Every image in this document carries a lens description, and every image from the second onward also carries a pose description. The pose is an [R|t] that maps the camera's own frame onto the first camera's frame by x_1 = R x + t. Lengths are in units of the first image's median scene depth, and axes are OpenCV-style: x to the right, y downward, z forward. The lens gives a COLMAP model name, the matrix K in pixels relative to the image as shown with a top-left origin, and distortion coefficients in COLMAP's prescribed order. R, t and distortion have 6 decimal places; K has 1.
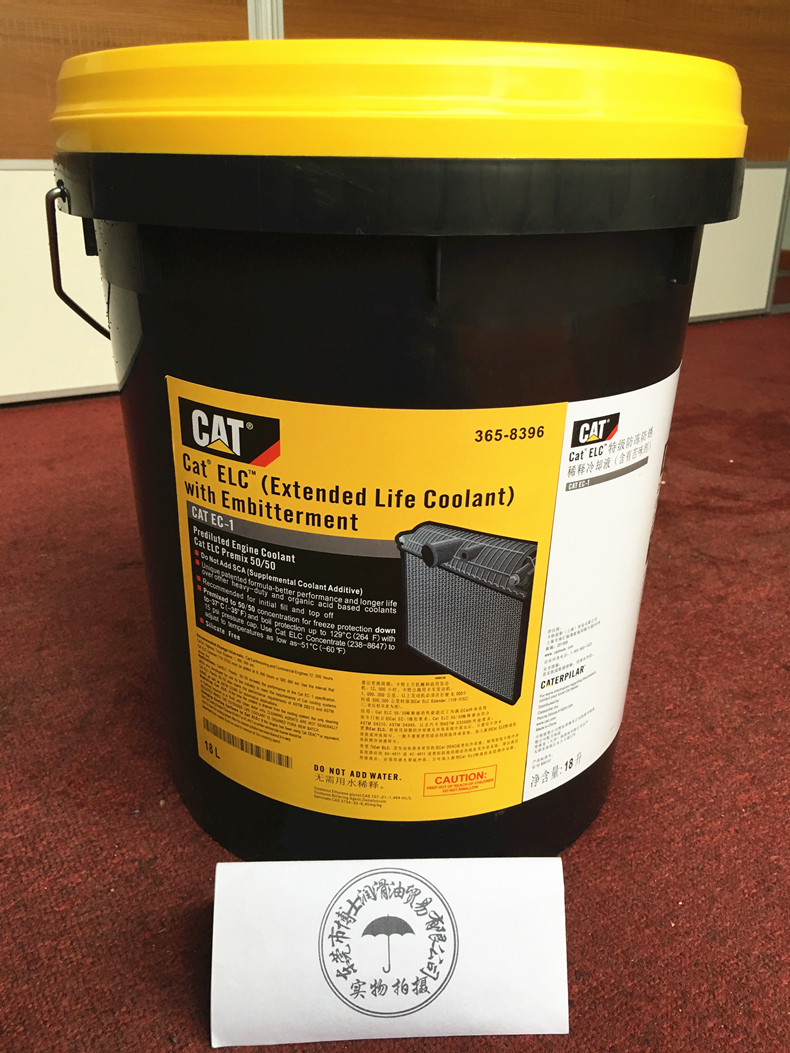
lens RADIAL K [[925.6, 0, 395.0], [0, 925.6, 526.5], [0, 0, 1]] dist [0.050885, -0.002766]
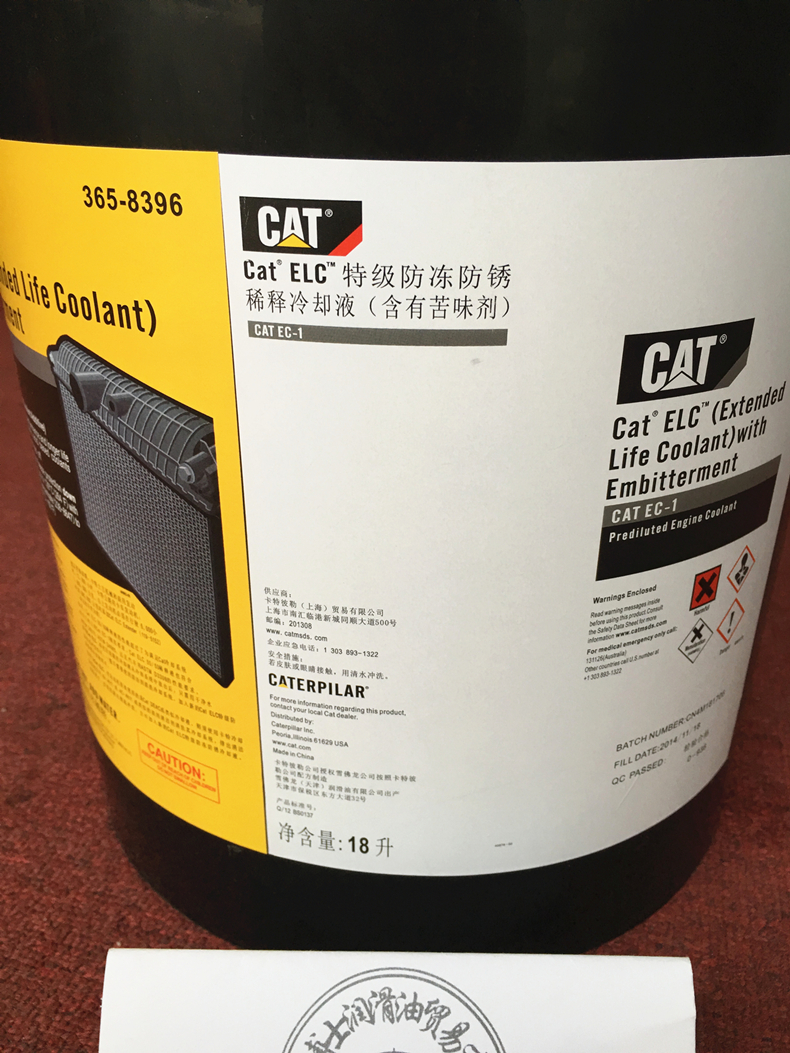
lens RADIAL K [[925.6, 0, 395.0], [0, 925.6, 526.5], [0, 0, 1]] dist [0.050885, -0.002766]
pose [[0.668737, 0.291426, -0.684004, 0.657358], [-0.276874, 0.951423, 0.134668, -0.029077], [0.690023, 0.099325, 0.716940, 0.679909]]
